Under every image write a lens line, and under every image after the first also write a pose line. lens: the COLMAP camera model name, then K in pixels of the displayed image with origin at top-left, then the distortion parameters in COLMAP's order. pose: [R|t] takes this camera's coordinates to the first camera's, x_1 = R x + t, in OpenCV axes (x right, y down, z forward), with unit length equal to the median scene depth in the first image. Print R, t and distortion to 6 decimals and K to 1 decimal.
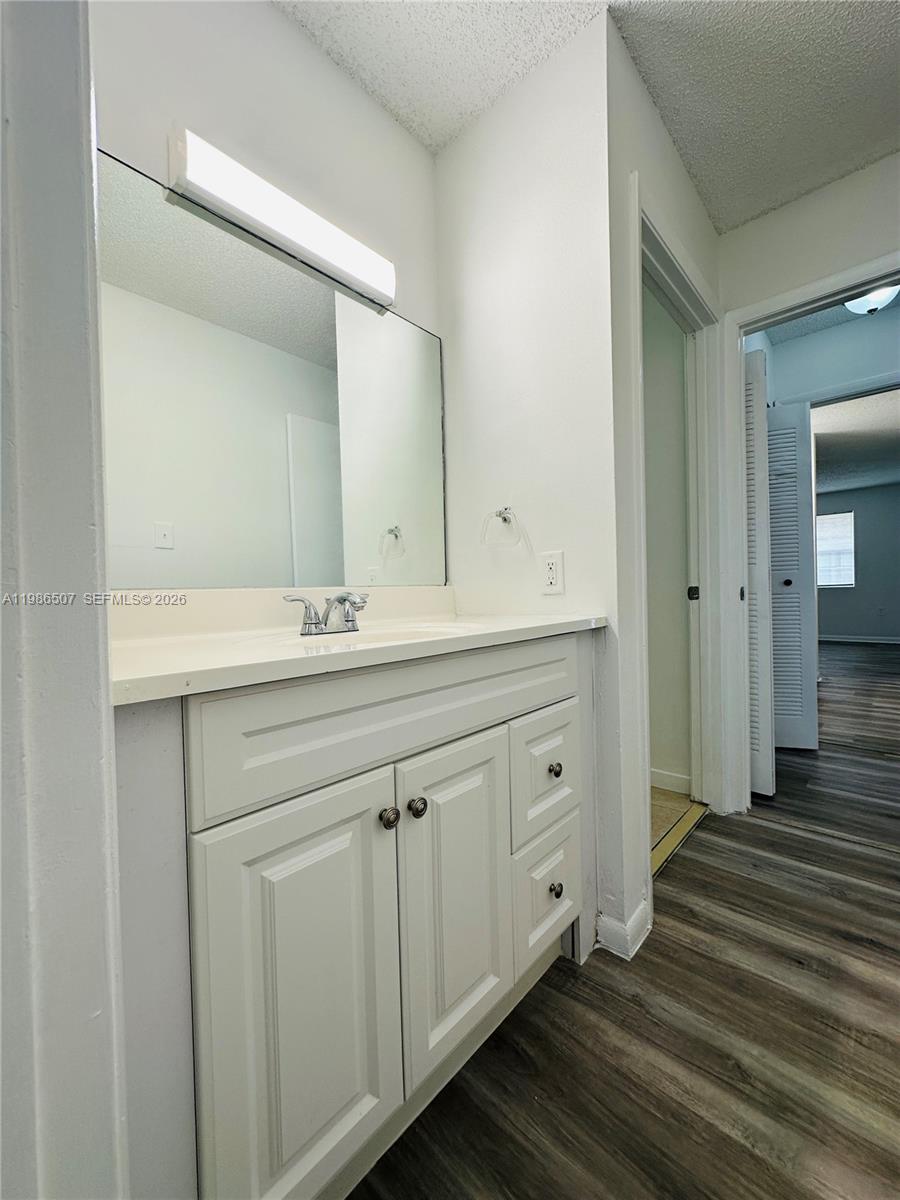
lens RADIAL K [[477.2, 0, 448.5], [0, 477.2, 614.3], [0, 0, 1]] dist [-0.001225, 0.000091]
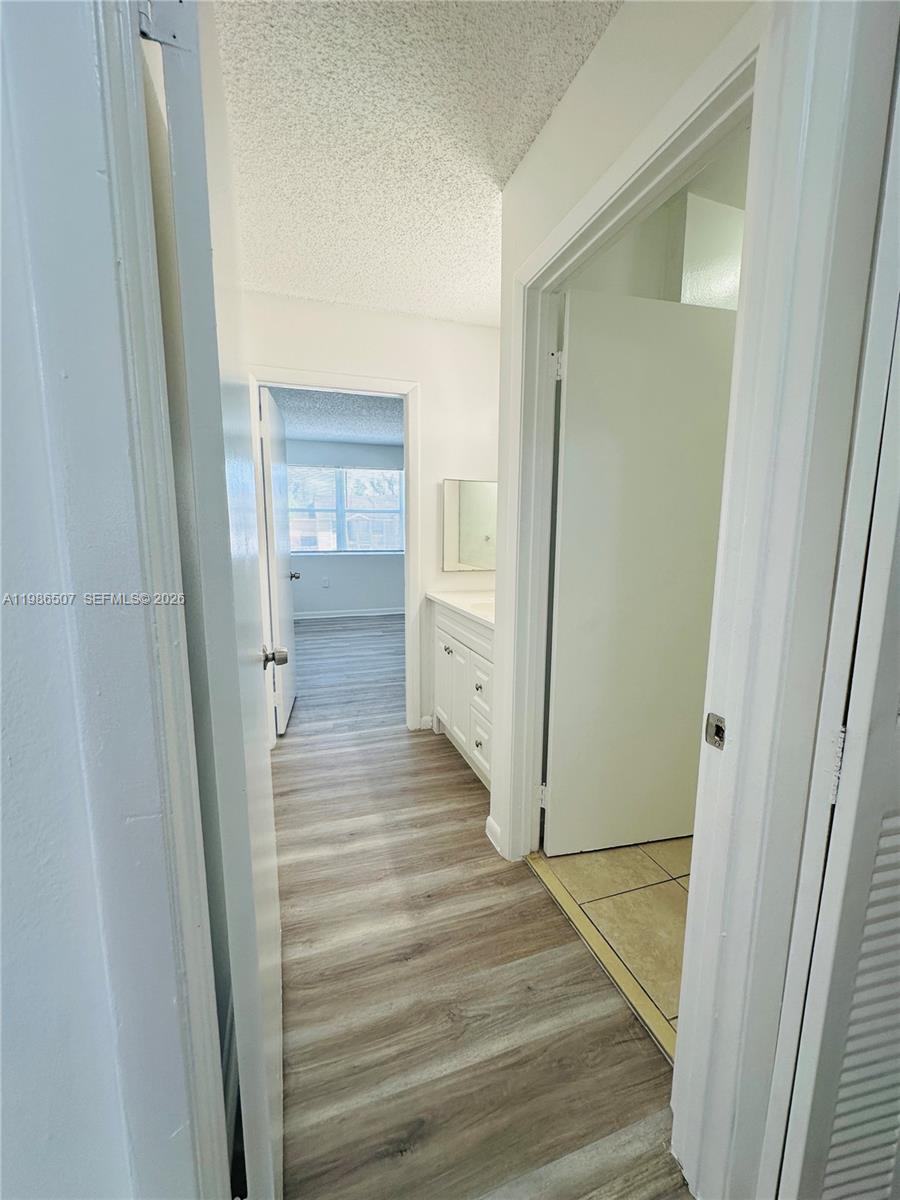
lens RADIAL K [[486.1, 0, 455.6], [0, 486.1, 597.8], [0, 0, 1]] dist [-0.004547, -0.000328]
pose [[-0.473986, 0.158160, -0.866211, 1.632052], [-0.019508, 0.981609, 0.189905, -0.359682], [0.880316, 0.106911, -0.462183, 1.485694]]
